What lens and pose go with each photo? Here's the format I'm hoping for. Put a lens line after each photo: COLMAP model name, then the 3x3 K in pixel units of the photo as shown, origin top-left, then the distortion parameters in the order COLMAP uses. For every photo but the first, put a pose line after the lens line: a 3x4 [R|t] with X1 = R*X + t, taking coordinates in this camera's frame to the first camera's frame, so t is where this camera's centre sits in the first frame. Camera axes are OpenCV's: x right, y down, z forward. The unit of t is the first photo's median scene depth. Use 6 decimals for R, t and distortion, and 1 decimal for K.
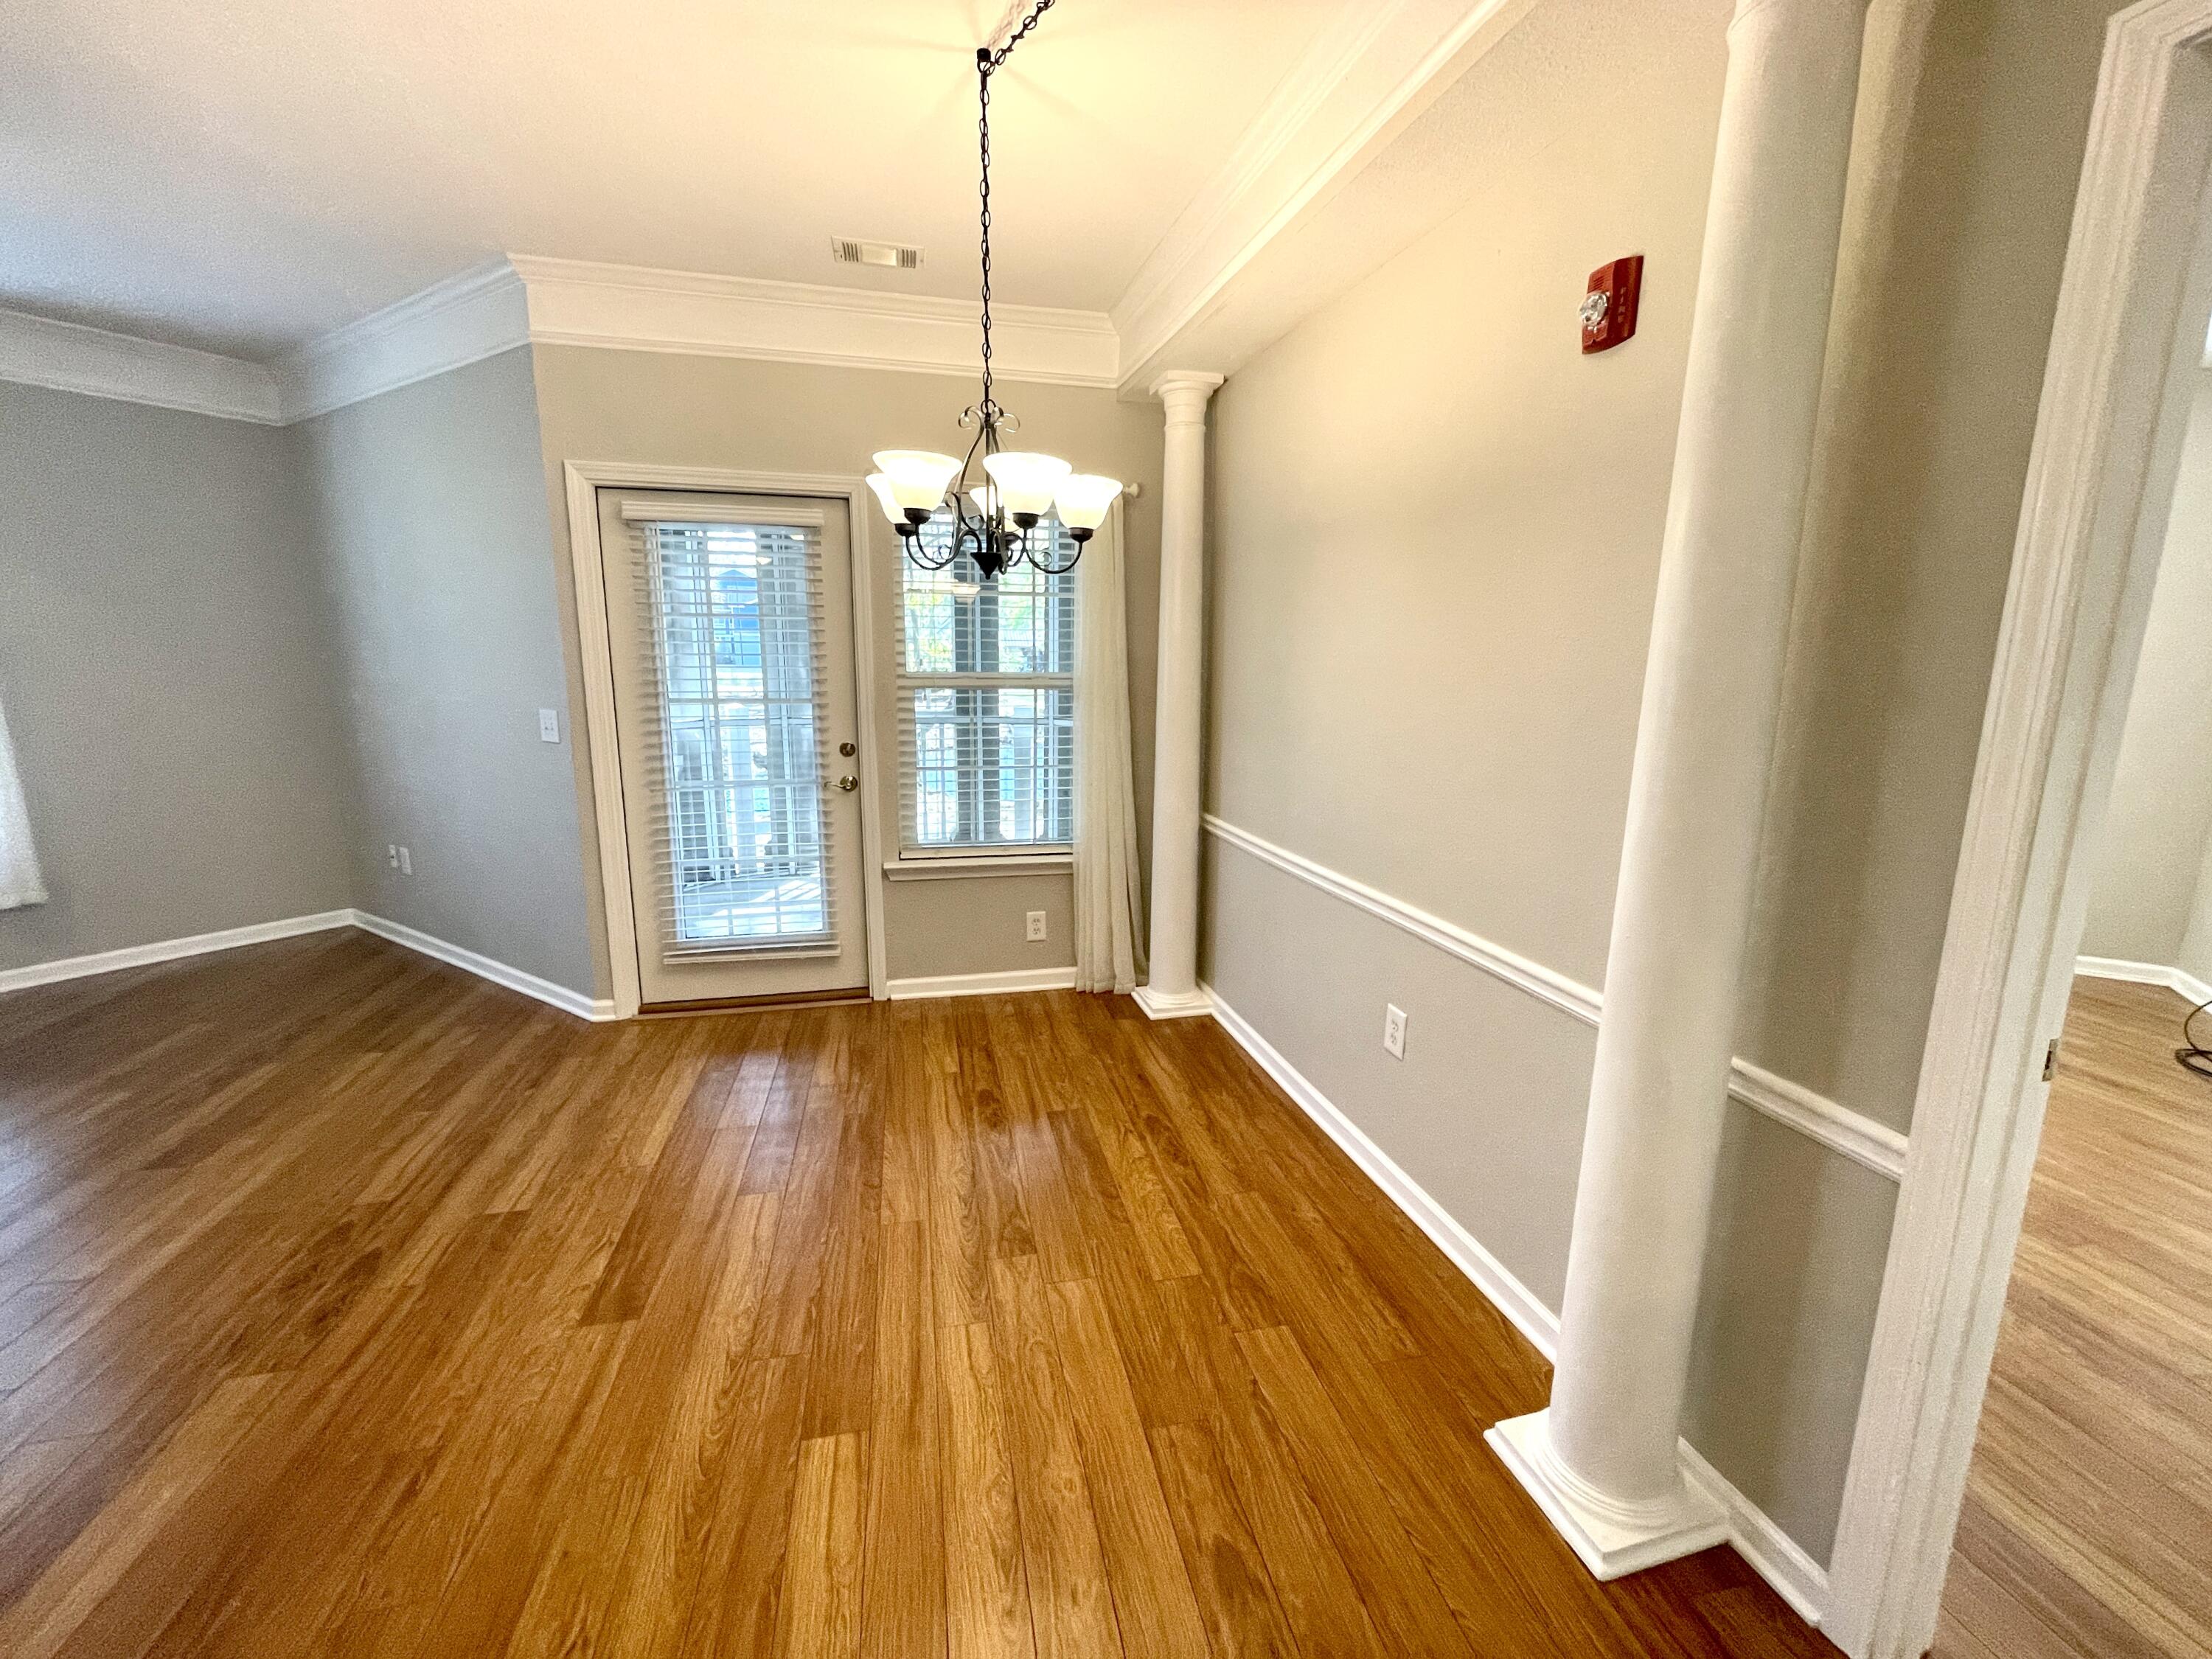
lens RADIAL K [[897.7, 0, 1106.0], [0, 897.7, 822.5], [0, 0, 1]] dist [-0.002163, -0.000317]
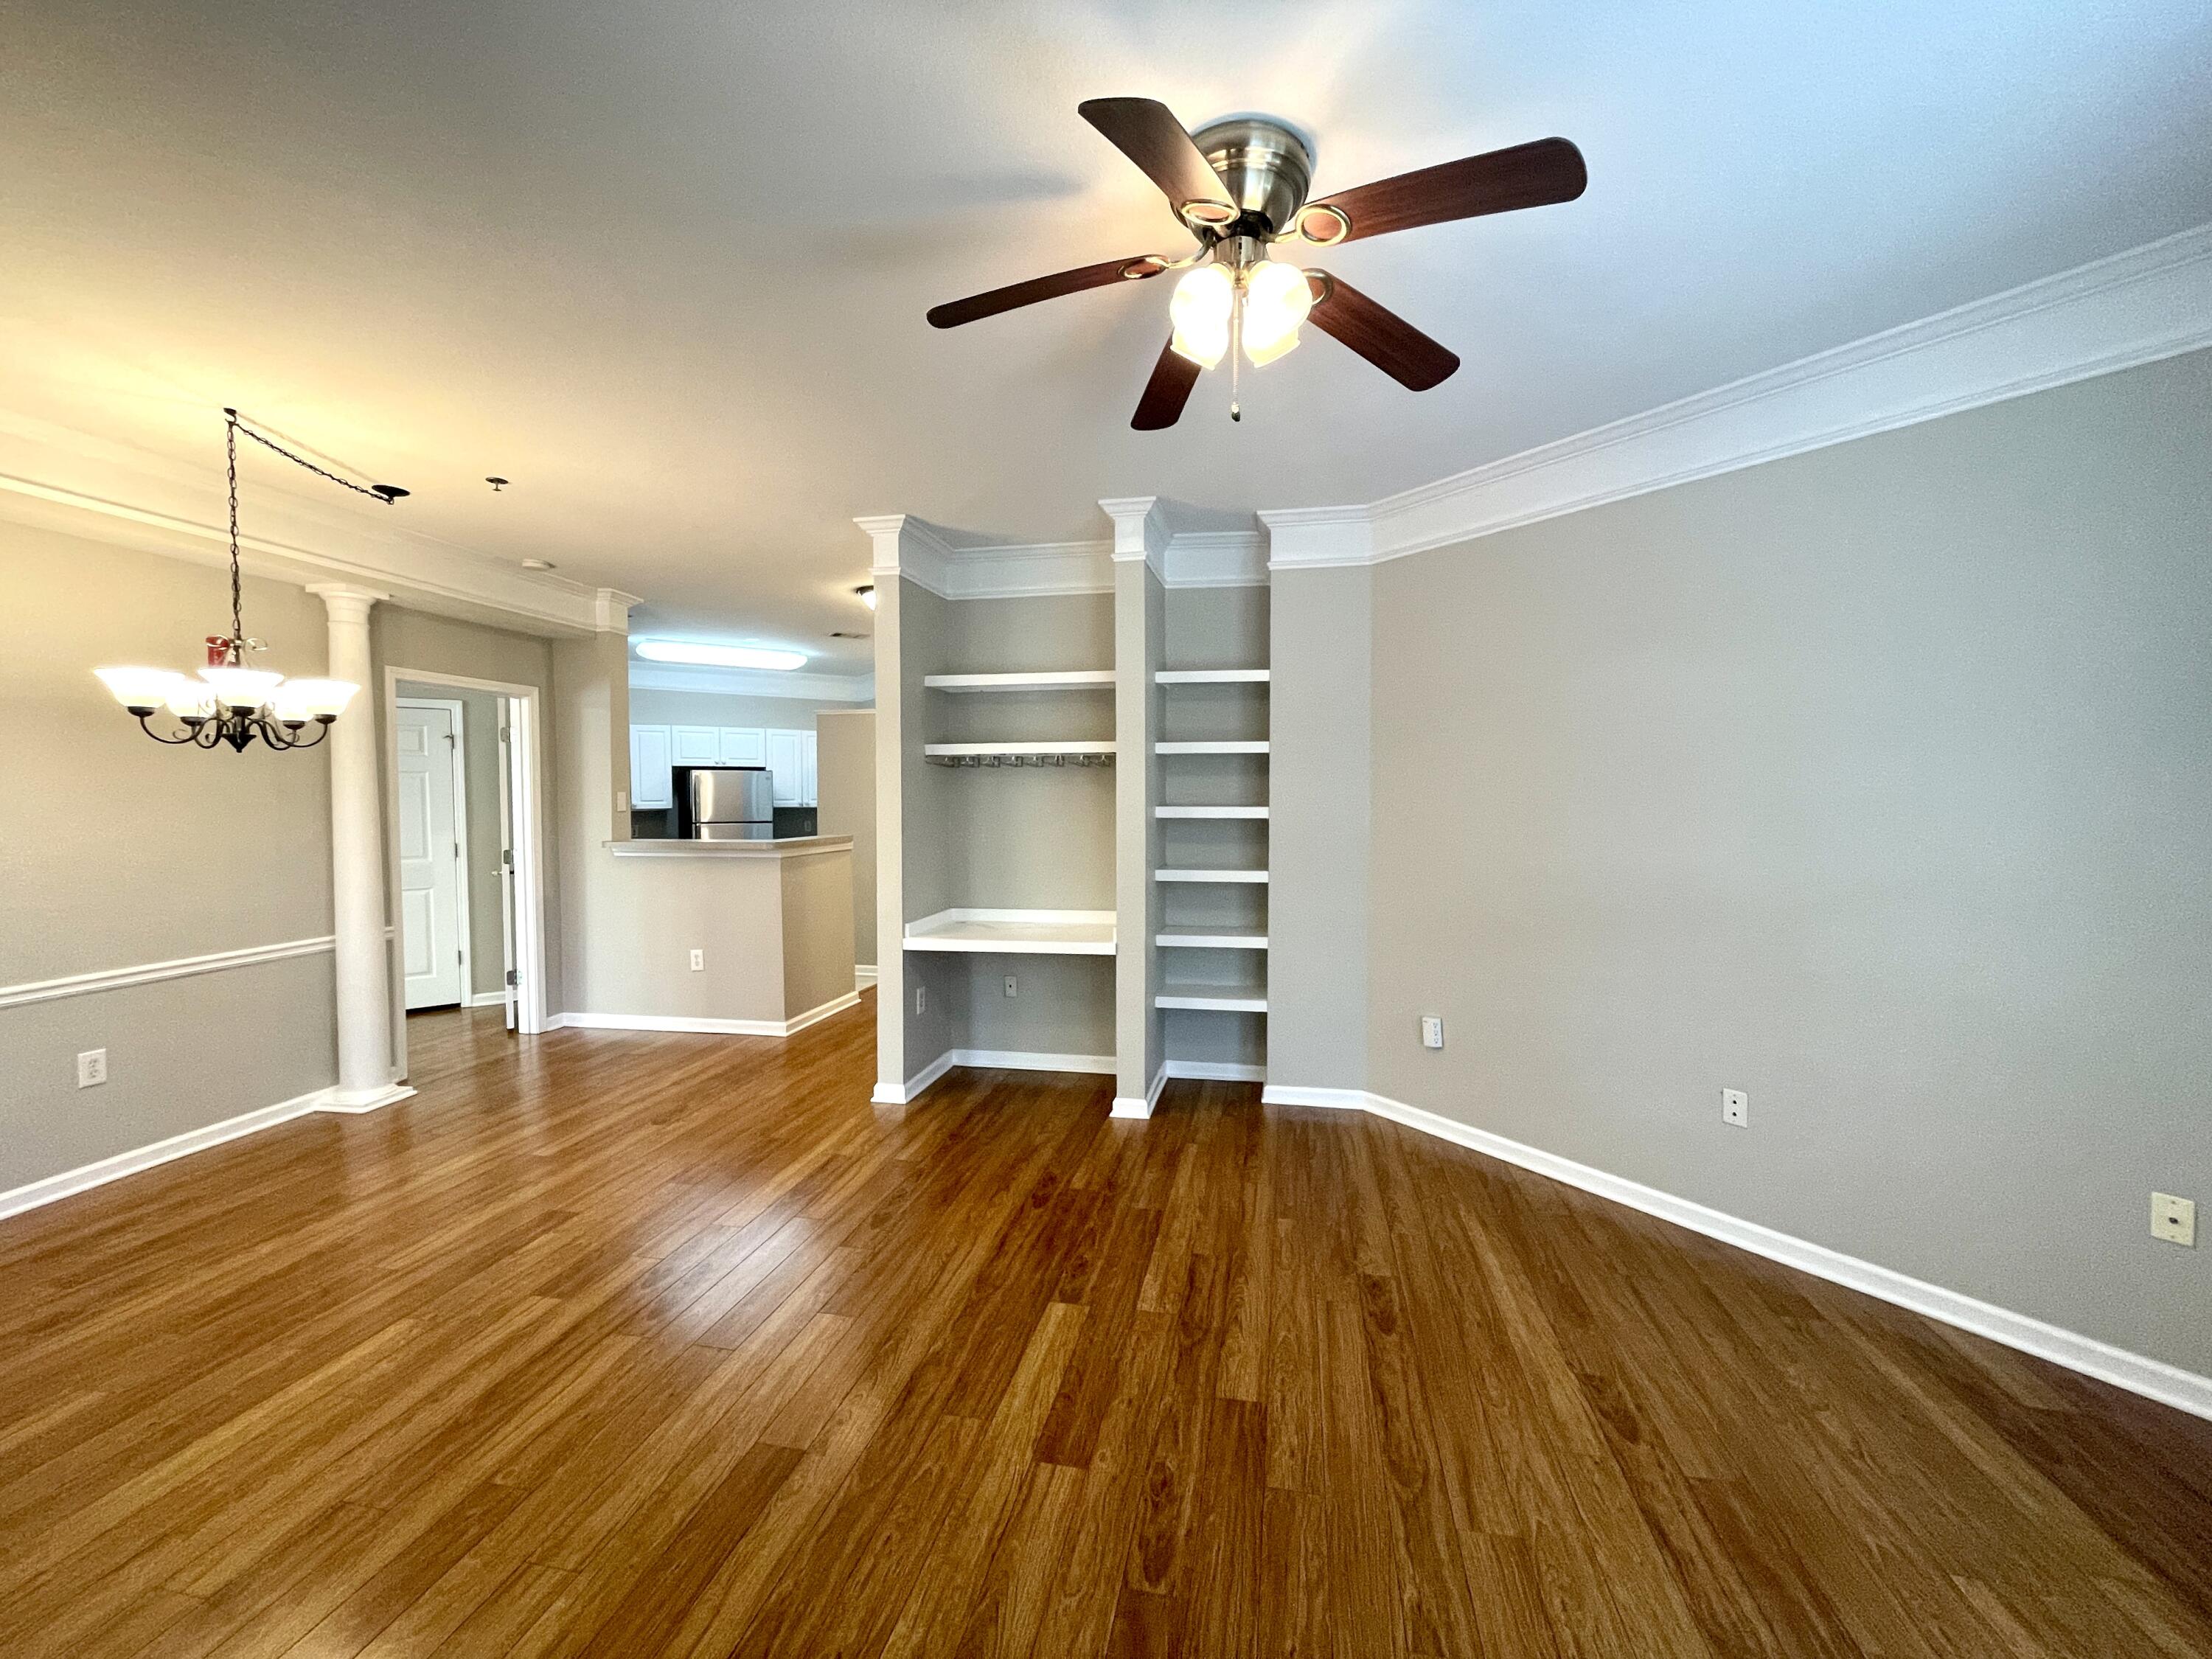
lens RADIAL K [[895.1, 0, 1100.2], [0, 895.1, 823.1], [0, 0, 1]] dist [-0.000792, -0.000035]
pose [[-0.911391, -0.019863, 0.411061, -1.177365], [0.071505, 0.975999, 0.205700, -0.221246], [-0.405281, 0.216866, -0.888097, 1.066194]]
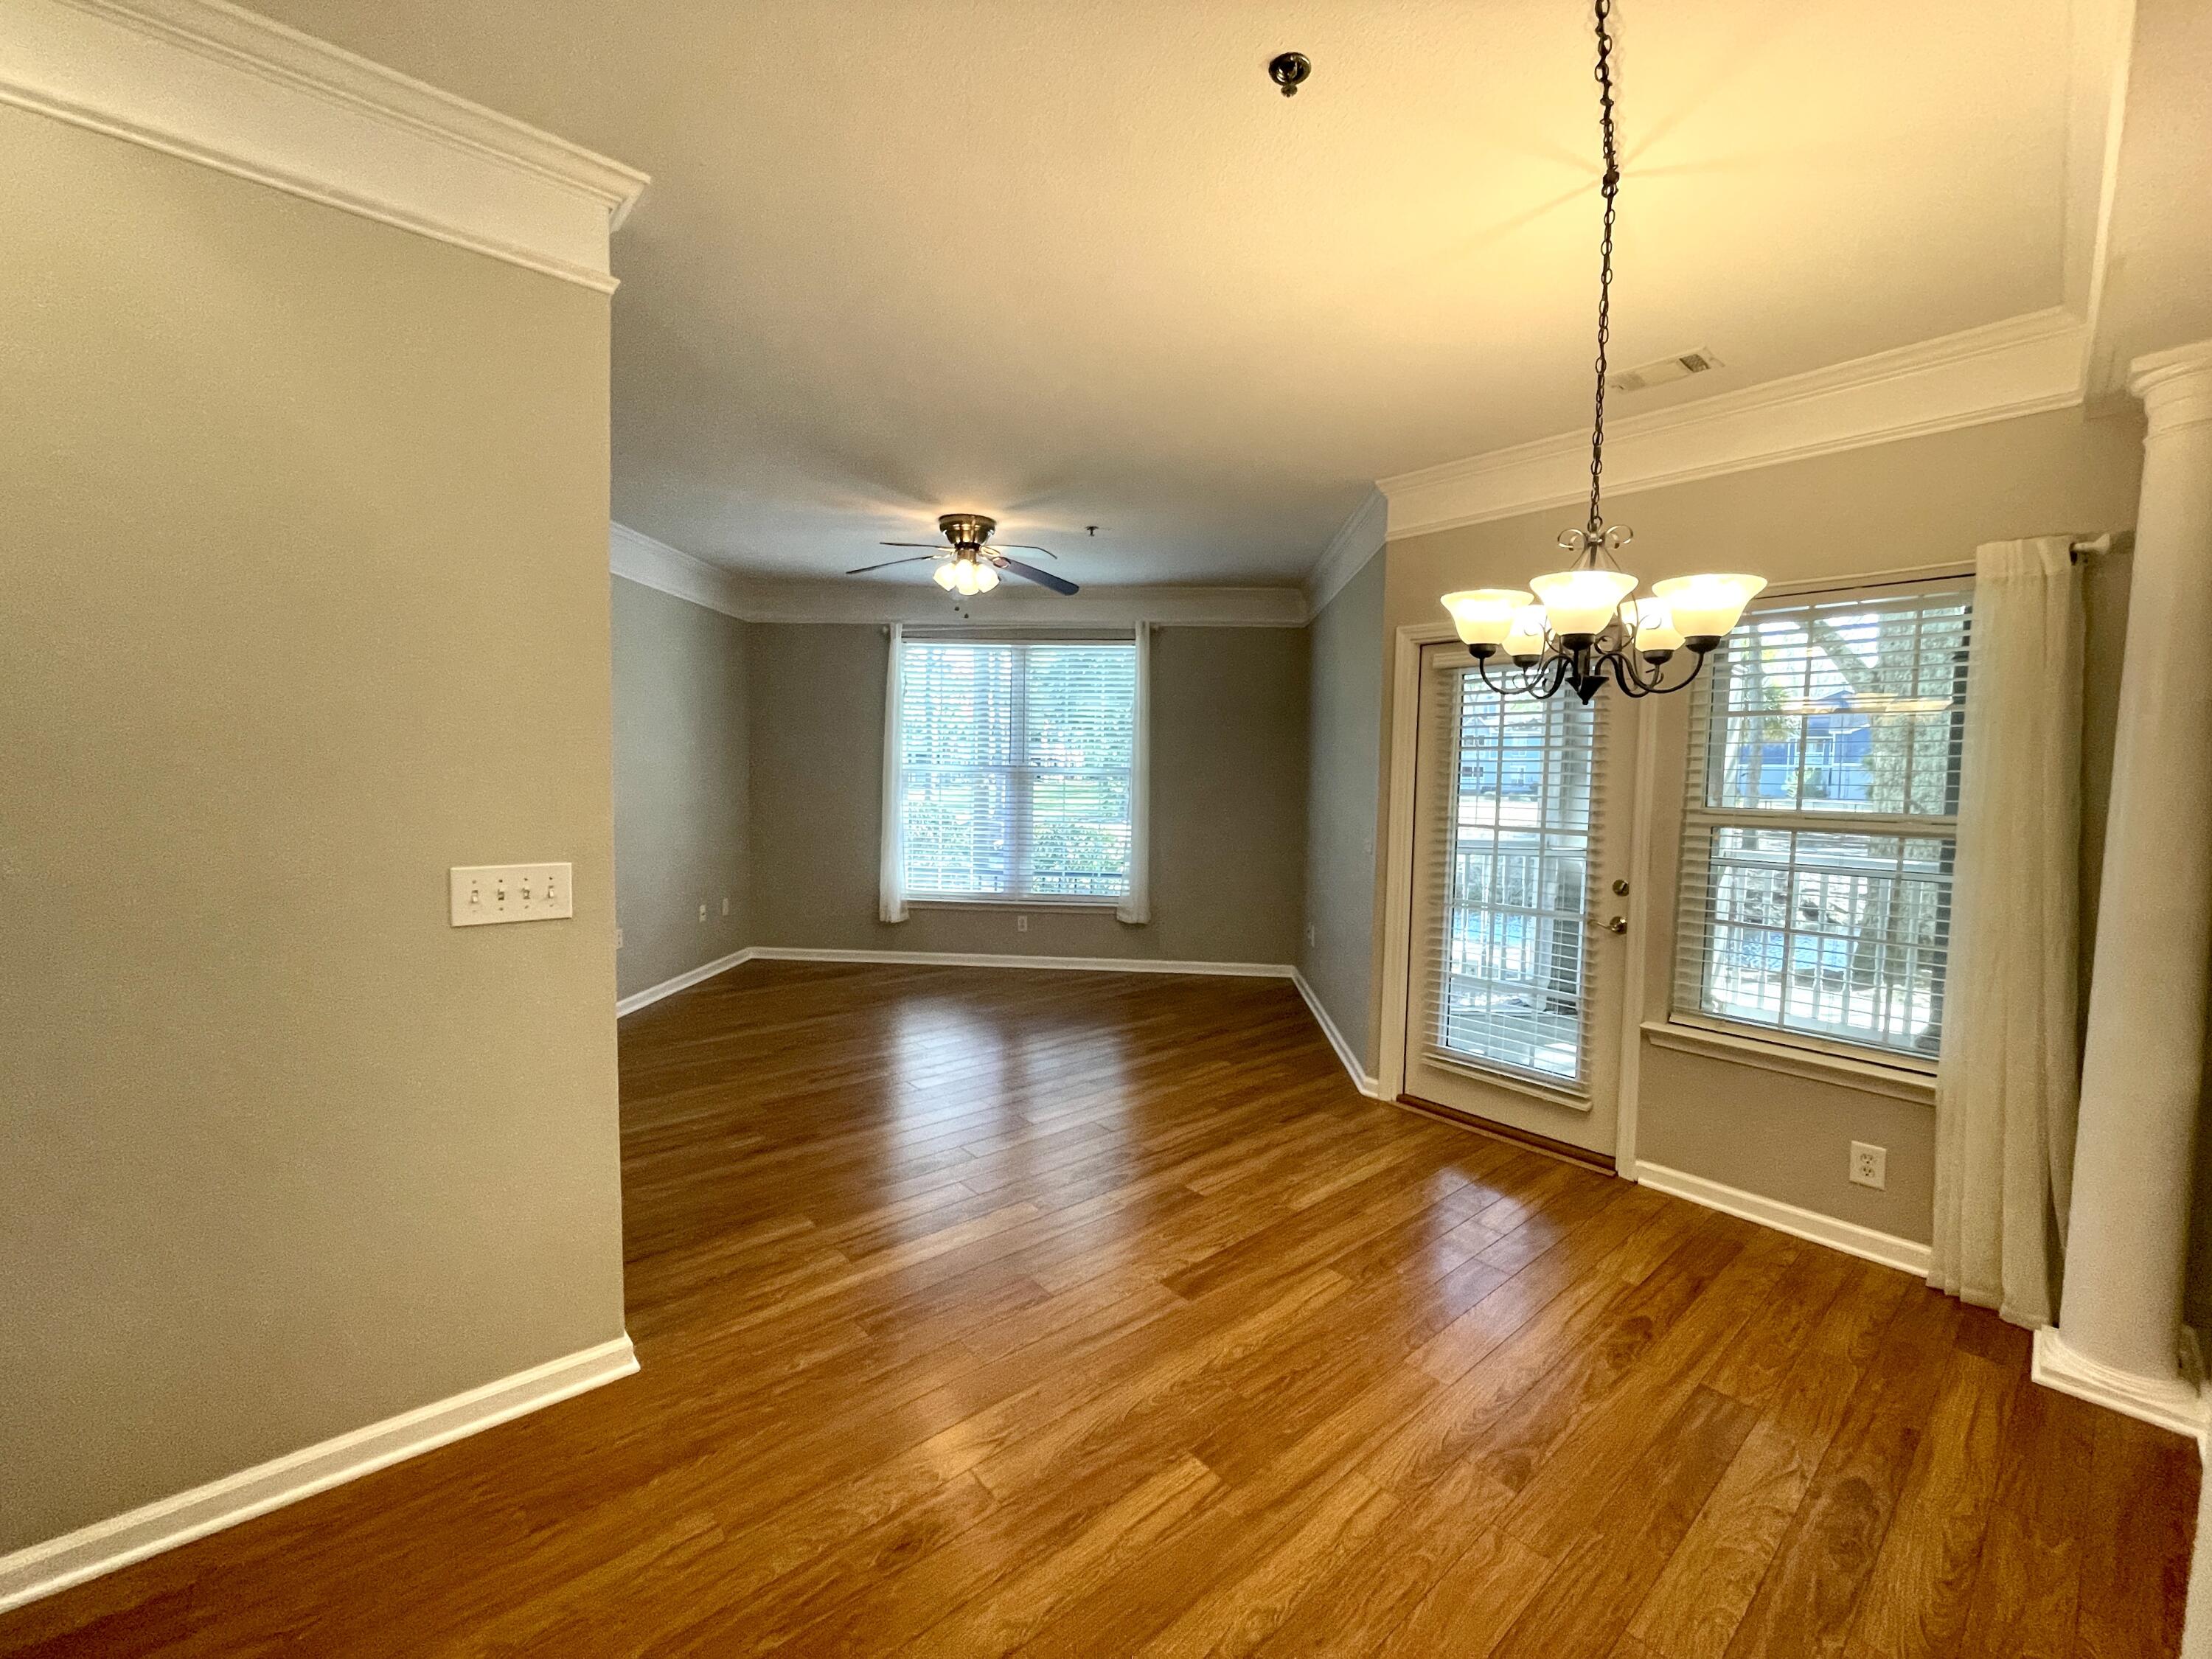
lens RADIAL K [[897.7, 0, 1106.0], [0, 897.7, 822.5], [0, 0, 1]] dist [-0.002163, -0.000317]
pose [[0.472476, 0.049807, -0.879935, 0.280598], [-0.174926, 0.983839, -0.038237, -0.021371], [0.863810, 0.171989, 0.473553, 0.106307]]
